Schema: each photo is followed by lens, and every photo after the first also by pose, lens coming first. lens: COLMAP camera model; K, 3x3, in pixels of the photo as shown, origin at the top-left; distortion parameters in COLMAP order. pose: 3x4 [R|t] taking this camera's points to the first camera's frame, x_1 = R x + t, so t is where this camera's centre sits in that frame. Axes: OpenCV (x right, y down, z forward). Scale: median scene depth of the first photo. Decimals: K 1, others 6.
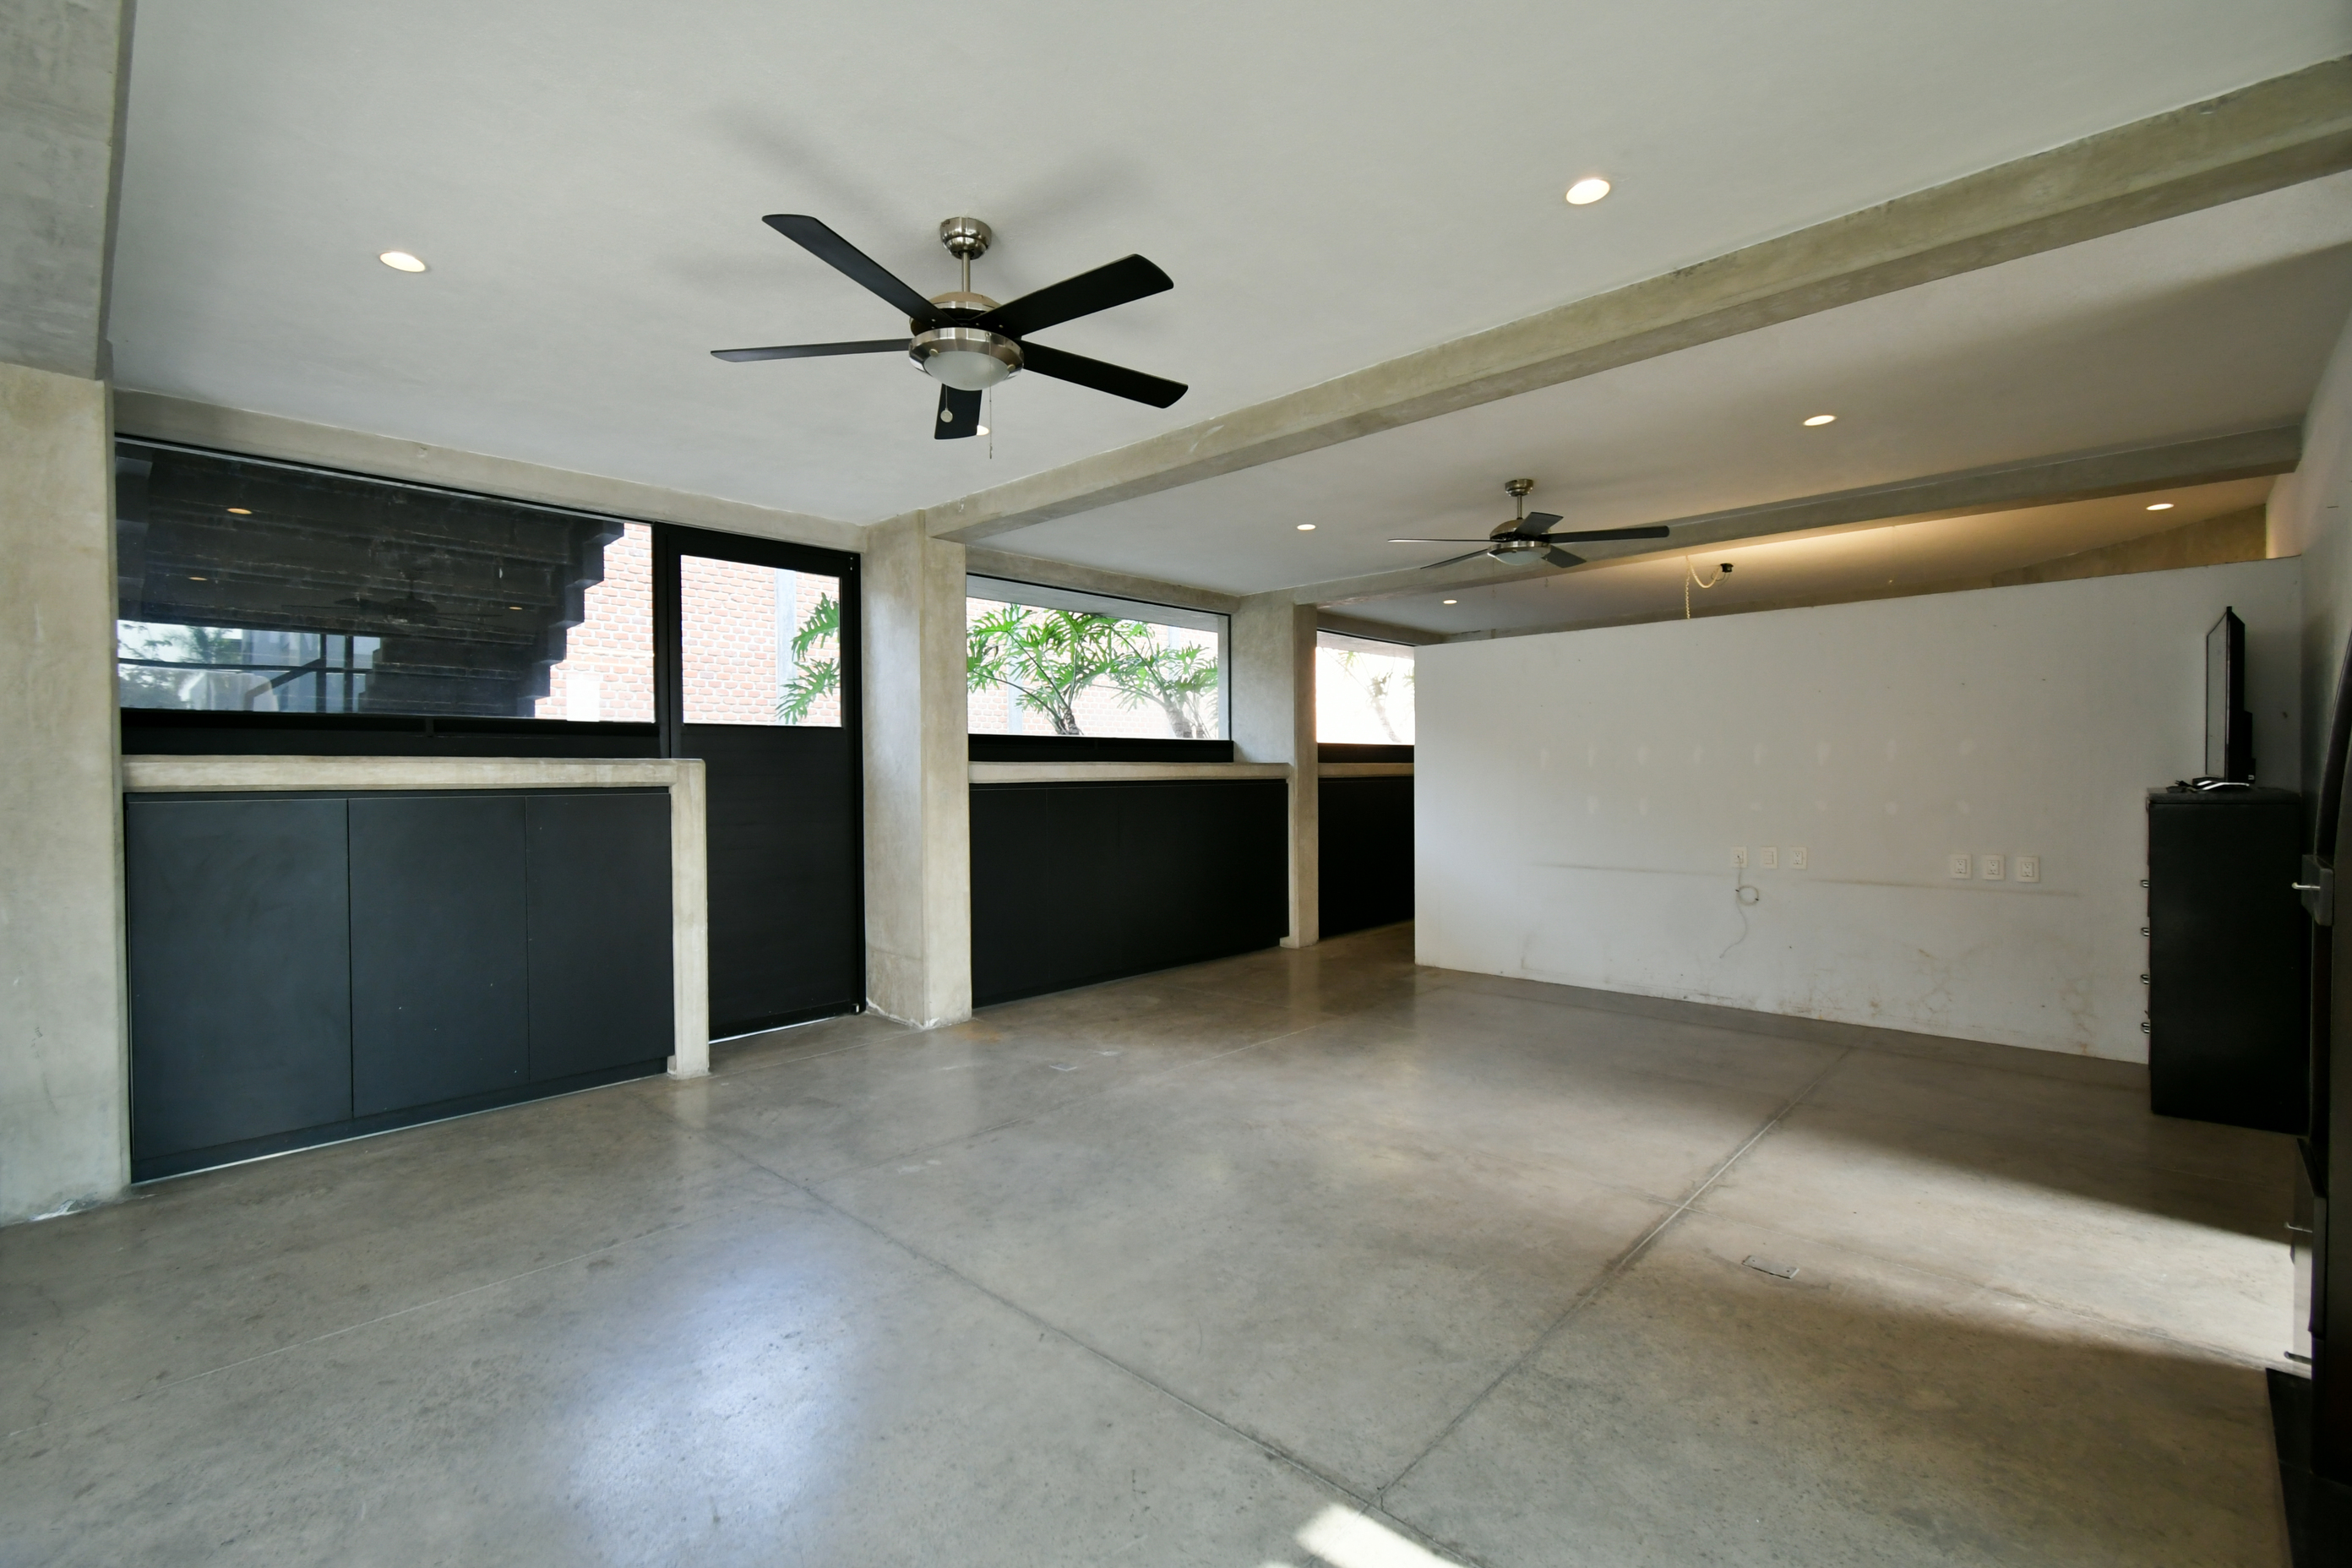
lens RADIAL K [[1038.1, 0, 1176.0], [0, 1038.1, 784.0], [0, 0, 1]] dist [0.005847, 0.000033]
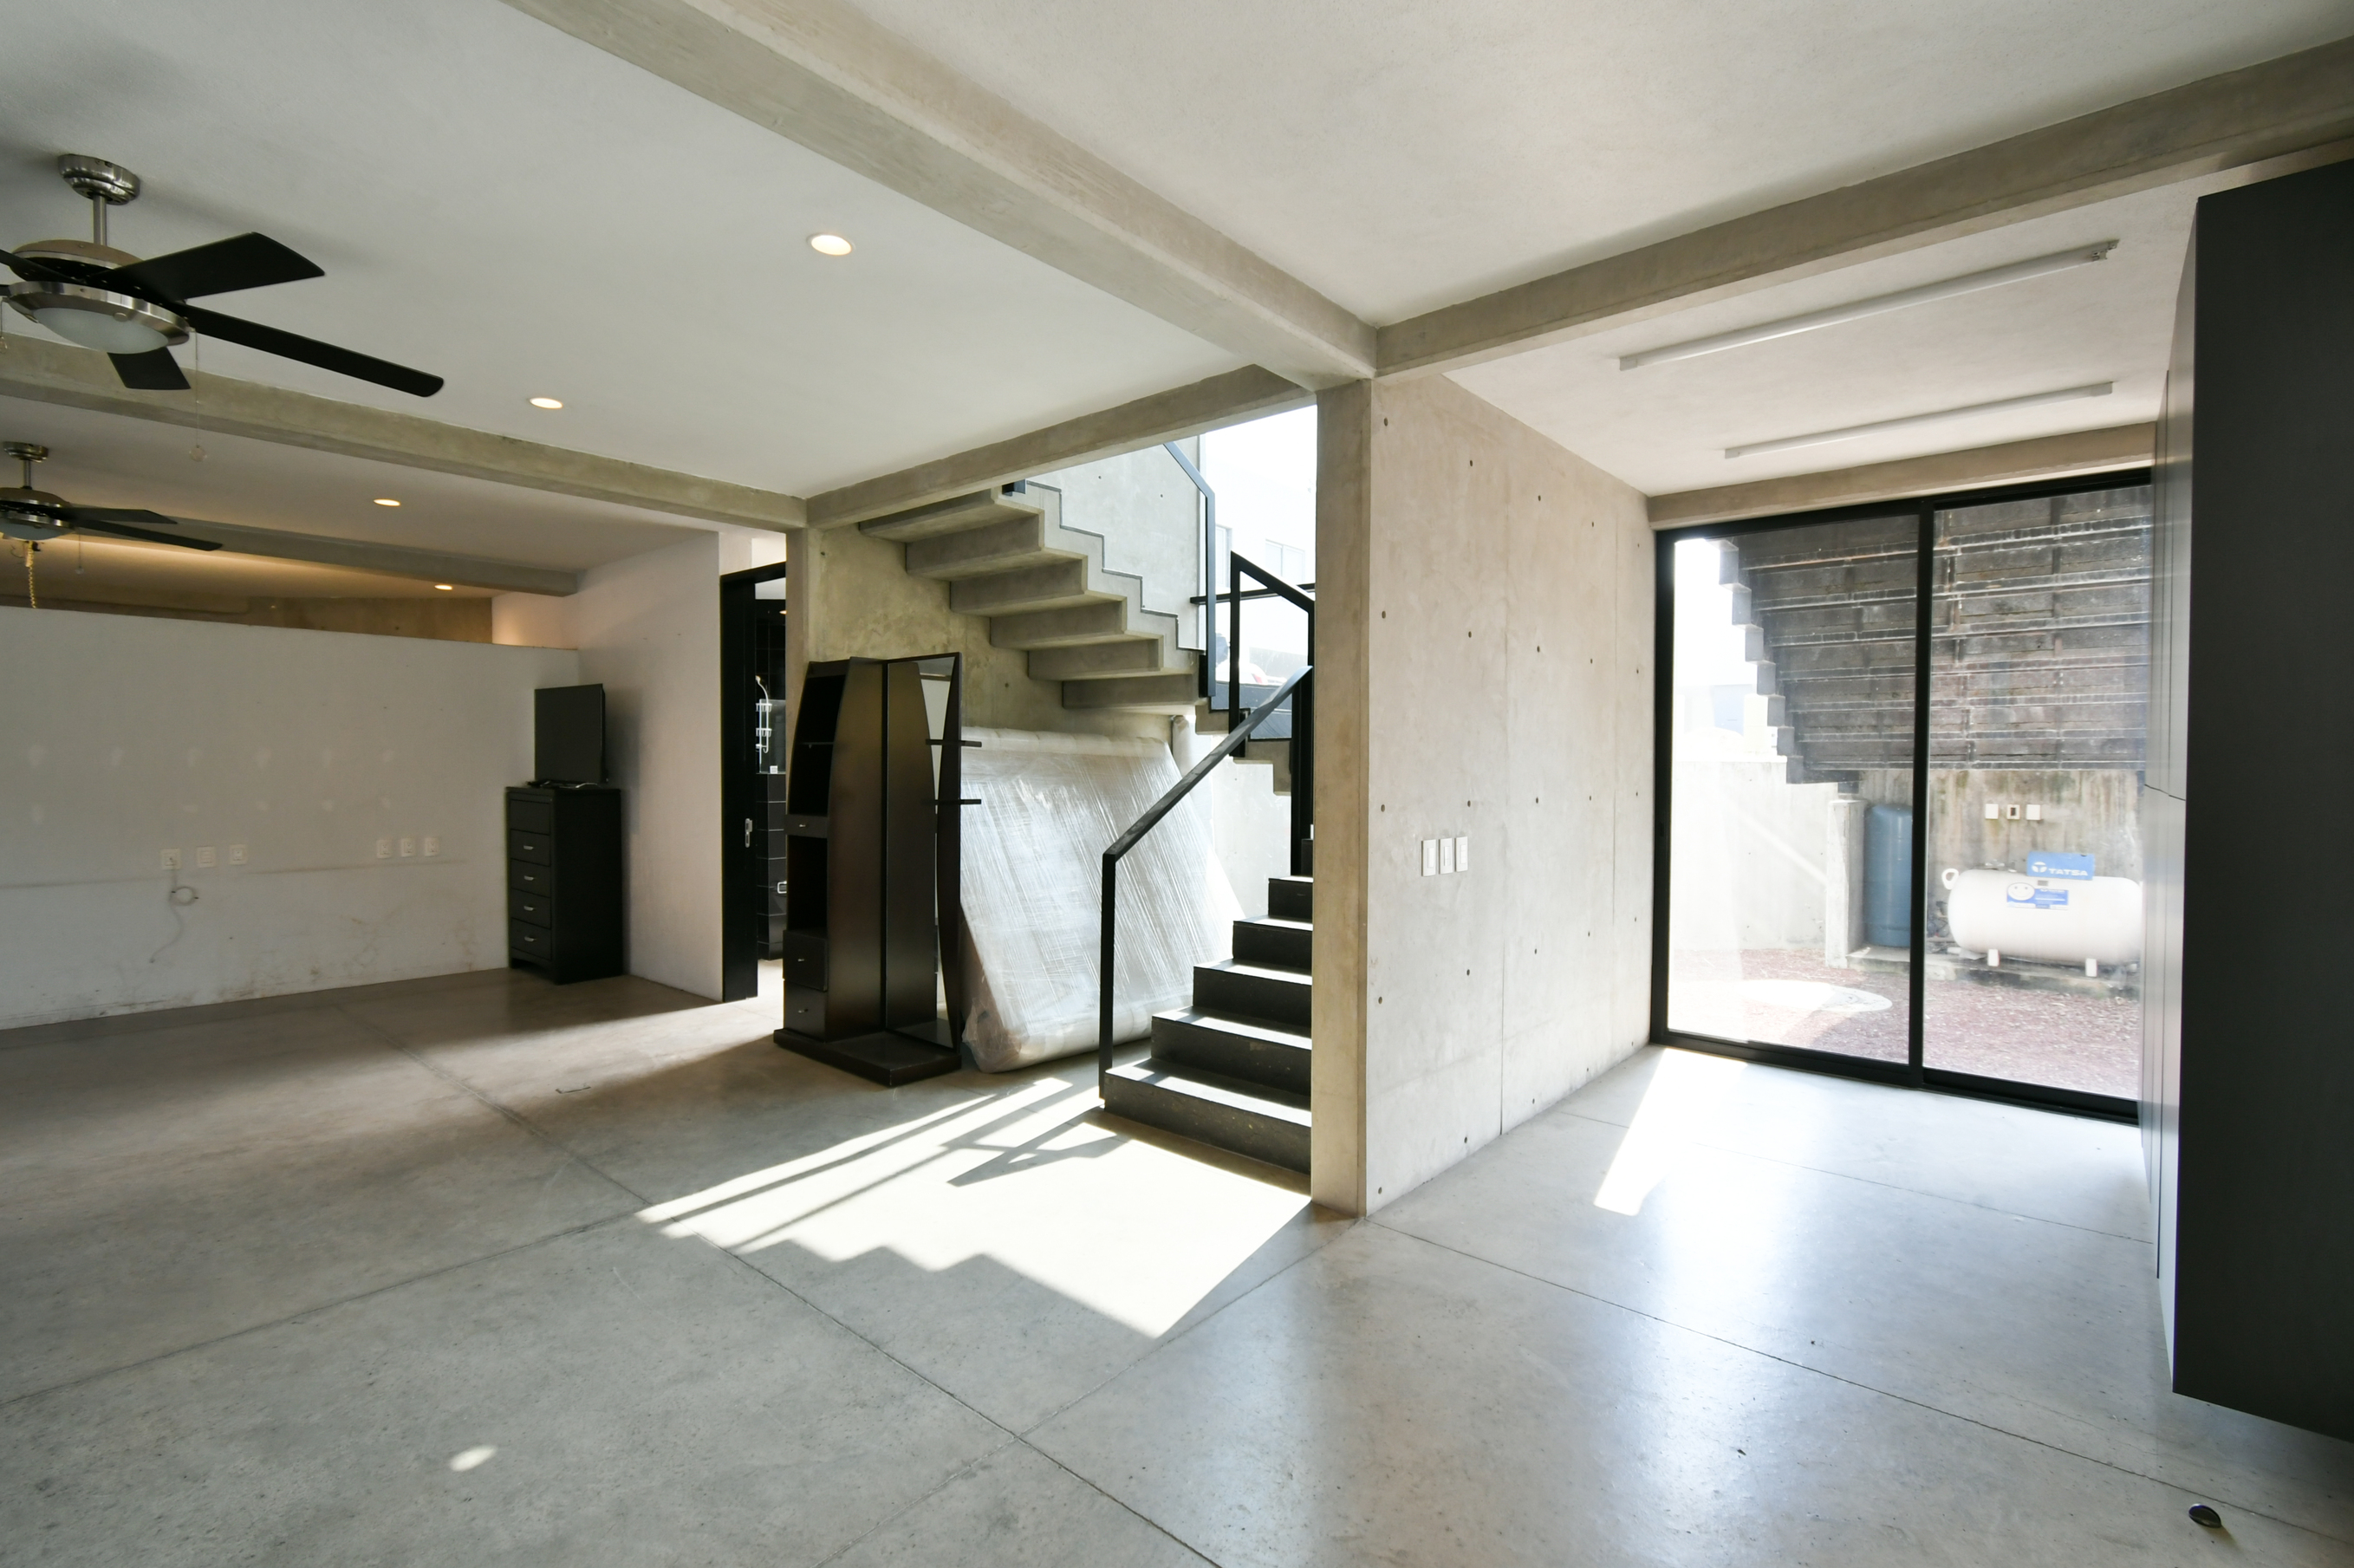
lens RADIAL K [[1050.5, 0, 1184.8], [0, 1050.5, 784.6], [0, 0, 1]] dist [-0.001026, -0.000729]
pose [[-0.047553, -0.012095, 0.998795, -0.653459], [0.004826, 0.999912, 0.012339, -0.012945], [-0.998857, 0.005407, -0.047491, 0.077807]]
